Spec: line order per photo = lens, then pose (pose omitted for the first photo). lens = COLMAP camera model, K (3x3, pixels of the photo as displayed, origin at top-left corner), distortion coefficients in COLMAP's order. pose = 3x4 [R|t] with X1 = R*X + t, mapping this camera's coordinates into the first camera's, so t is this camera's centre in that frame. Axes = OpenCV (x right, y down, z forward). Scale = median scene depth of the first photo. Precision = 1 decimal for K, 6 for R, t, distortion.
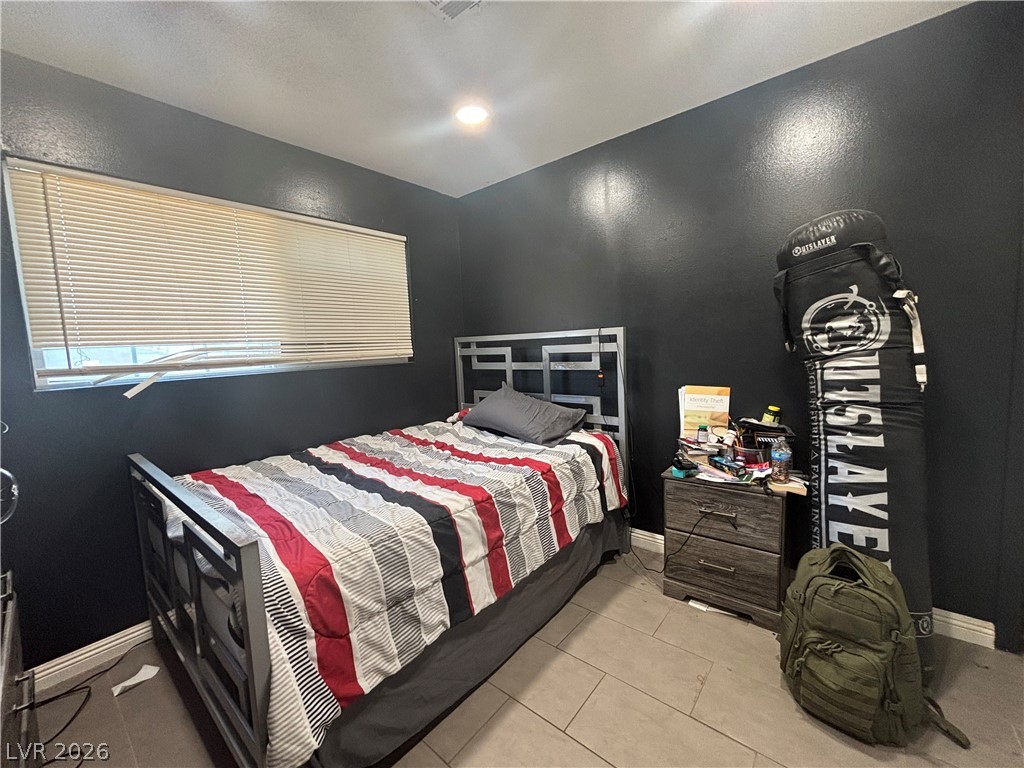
lens RADIAL K [[410.8, 0, 510.9], [0, 410.8, 384.3], [0, 0, 1]] dist [0.001700, -0.000967]
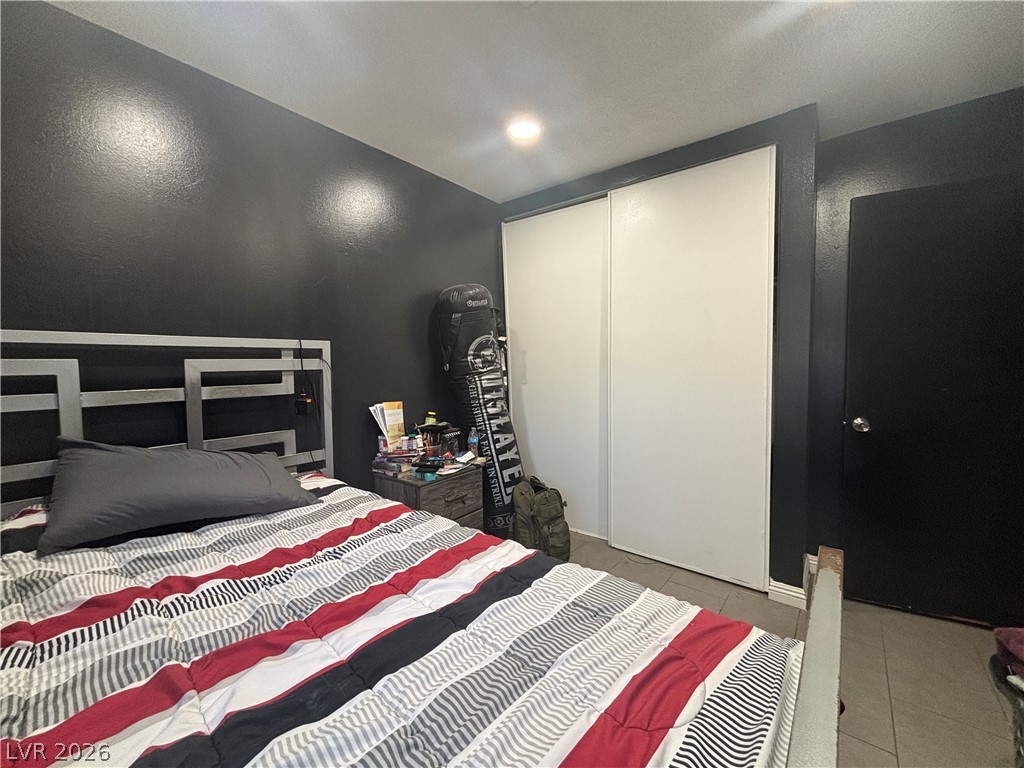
lens RADIAL K [[410.8, 0, 510.9], [0, 410.8, 384.3], [0, 0, 1]] dist [0.001700, -0.000967]
pose [[-0.020854, -0.011372, 0.999718, -0.824344], [0.103810, 0.994506, 0.013478, -0.030902], [-0.994379, 0.104062, -0.019559, 0.905736]]
